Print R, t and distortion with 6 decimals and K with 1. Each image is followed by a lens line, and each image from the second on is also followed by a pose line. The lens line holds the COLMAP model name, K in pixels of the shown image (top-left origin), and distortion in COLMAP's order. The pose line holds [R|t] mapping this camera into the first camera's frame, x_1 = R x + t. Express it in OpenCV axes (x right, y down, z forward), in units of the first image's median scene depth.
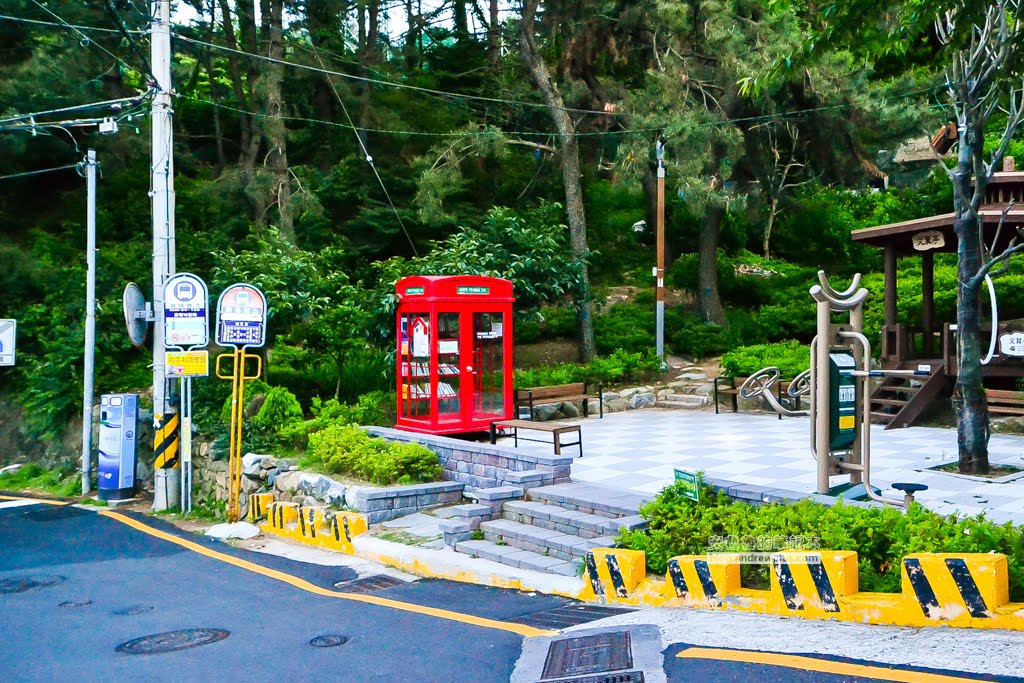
lens RADIAL K [[798.6, 0, 512.0], [0, 798.6, 341.5], [0, 0, 1]] dist [0.039615, 0.001098]
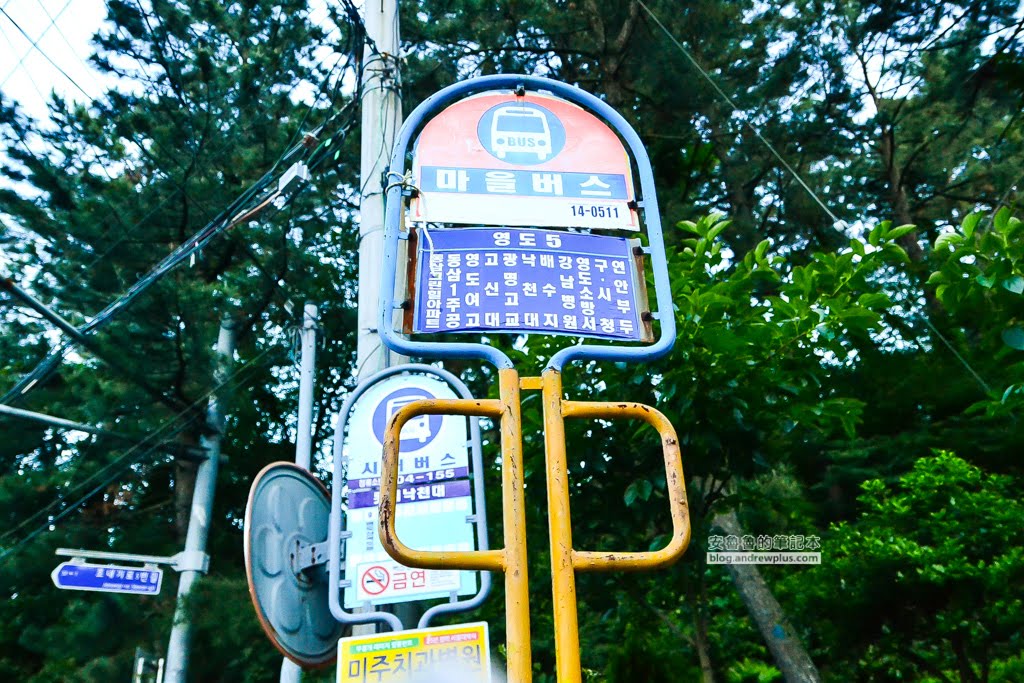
lens RADIAL K [[798.6, 0, 512.0], [0, 798.6, 341.5], [0, 0, 1]] dist [0.039615, 0.001098]
pose [[0.868716, -0.317340, -0.380299, -0.280162], [0.061311, 0.830789, -0.553200, 0.089580], [0.491501, 0.457257, 0.741176, 0.876809]]
